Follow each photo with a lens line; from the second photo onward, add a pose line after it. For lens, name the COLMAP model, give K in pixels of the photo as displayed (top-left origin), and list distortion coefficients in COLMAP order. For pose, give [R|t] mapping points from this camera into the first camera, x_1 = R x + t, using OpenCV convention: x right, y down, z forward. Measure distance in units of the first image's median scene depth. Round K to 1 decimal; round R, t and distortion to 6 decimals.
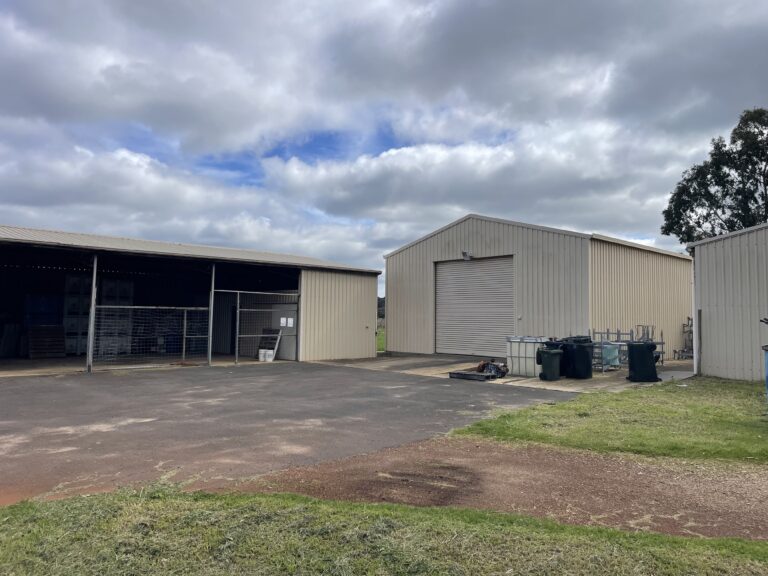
lens RADIAL K [[564.5, 0, 384.0], [0, 564.5, 288.0], [0, 0, 1]] dist [0.003669, -0.003063]
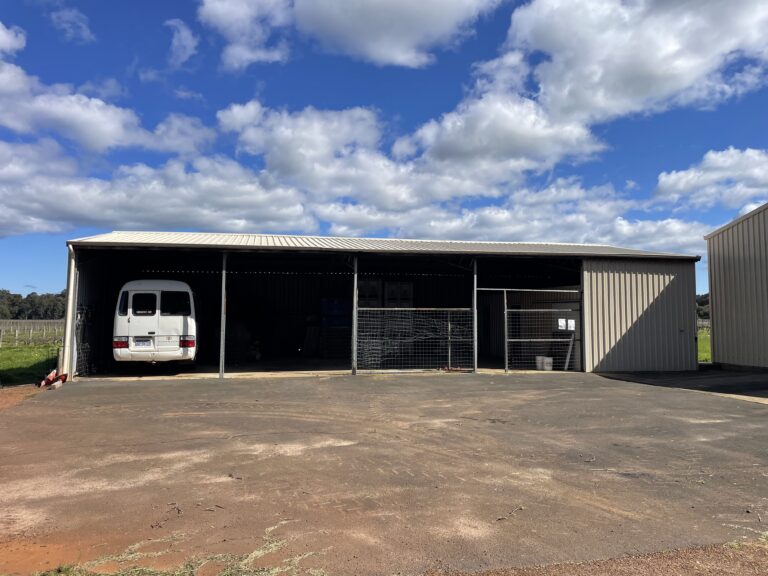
lens RADIAL K [[564.5, 0, 384.0], [0, 564.5, 288.0], [0, 0, 1]] dist [0.003669, -0.003063]
pose [[0.847152, -0.034338, -0.530240, 0.045267], [0.034950, 0.999350, -0.008878, 0.005465], [0.530200, -0.011011, 0.847801, 0.166692]]
